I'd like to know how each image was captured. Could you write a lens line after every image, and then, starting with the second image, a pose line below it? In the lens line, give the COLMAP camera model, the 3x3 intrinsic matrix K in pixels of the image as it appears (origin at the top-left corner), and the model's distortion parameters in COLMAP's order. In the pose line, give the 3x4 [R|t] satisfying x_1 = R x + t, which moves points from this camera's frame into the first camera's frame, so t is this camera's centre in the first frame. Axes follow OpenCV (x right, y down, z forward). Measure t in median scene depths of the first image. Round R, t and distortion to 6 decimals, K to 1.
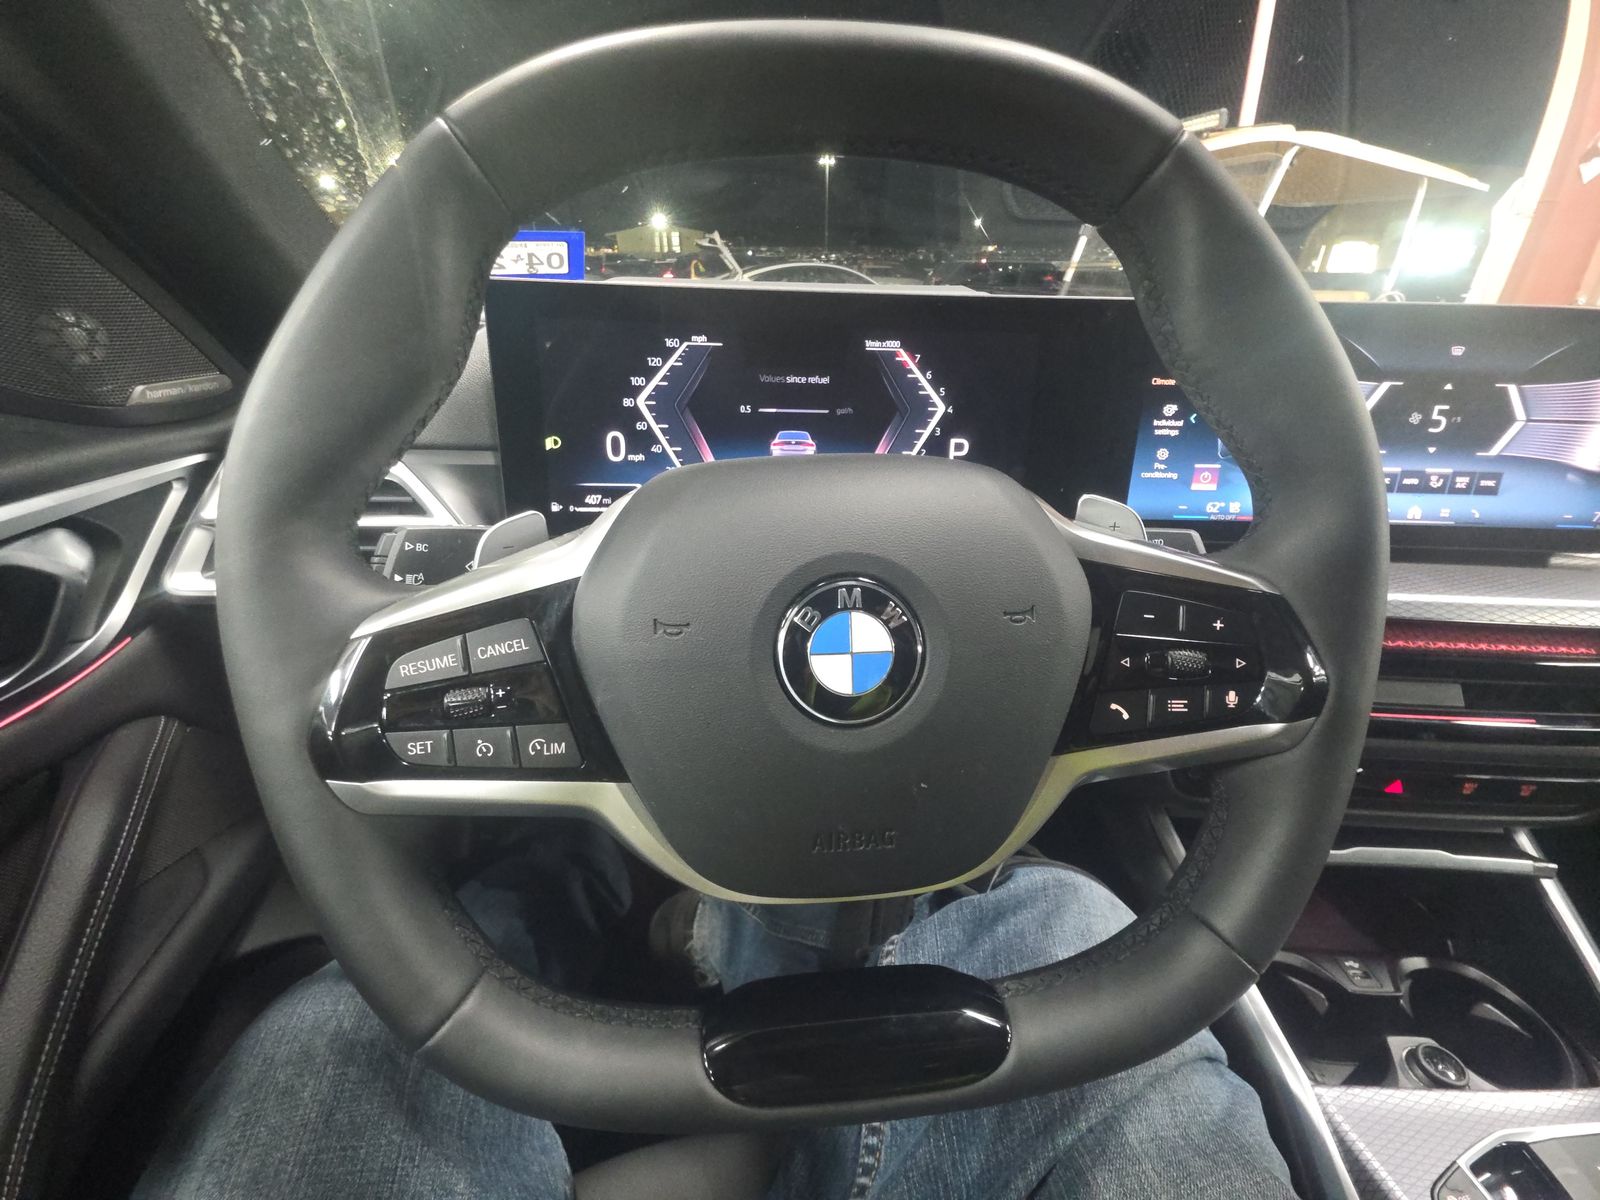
lens RADIAL K [[644.3, 0, 800.0], [0, 644.3, 602.2], [0, 0, 1]] dist [0.001859, -0.002177]
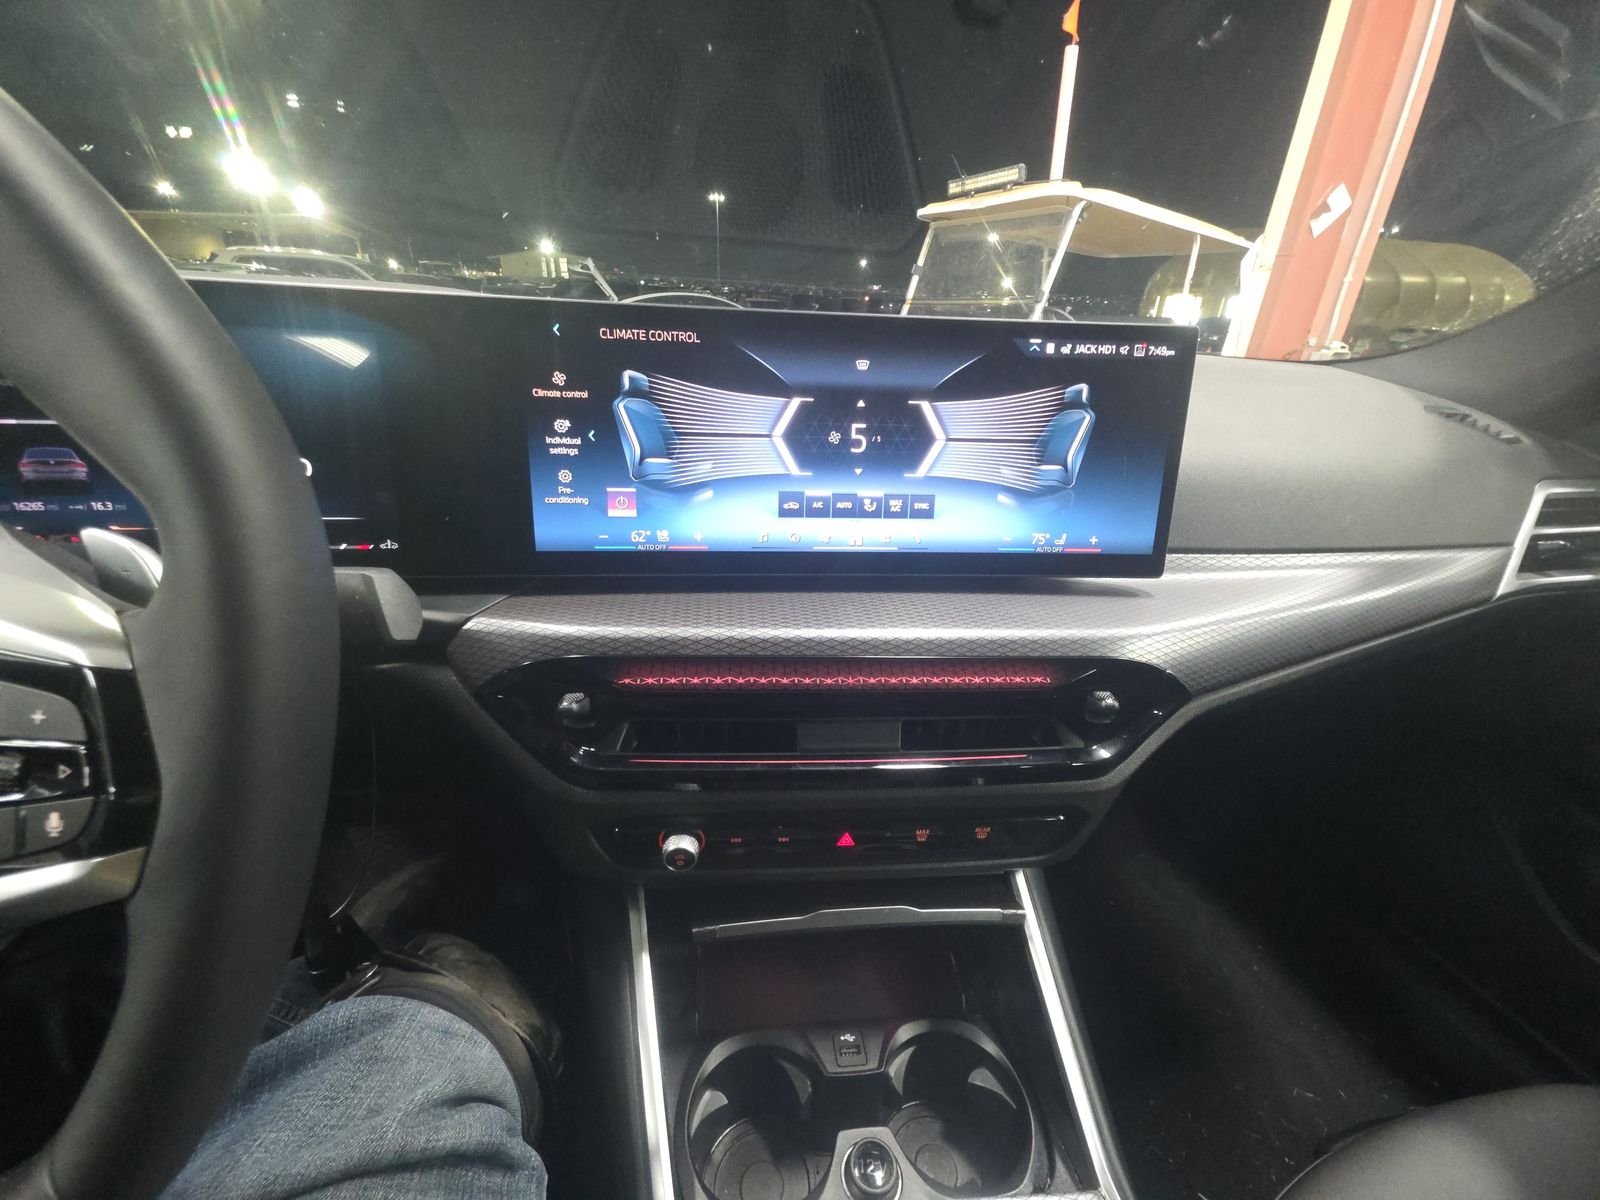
lens RADIAL K [[644.3, 0, 798.8], [0, 644.3, 599.5], [0, 0, 1]] dist [0.001859, -0.002177]
pose [[0.989481, -0.028733, 0.141780, 0.743884], [0.035061, 0.998488, -0.042336, -0.014968], [-0.140349, 0.046861, 0.988992, 0.099691]]
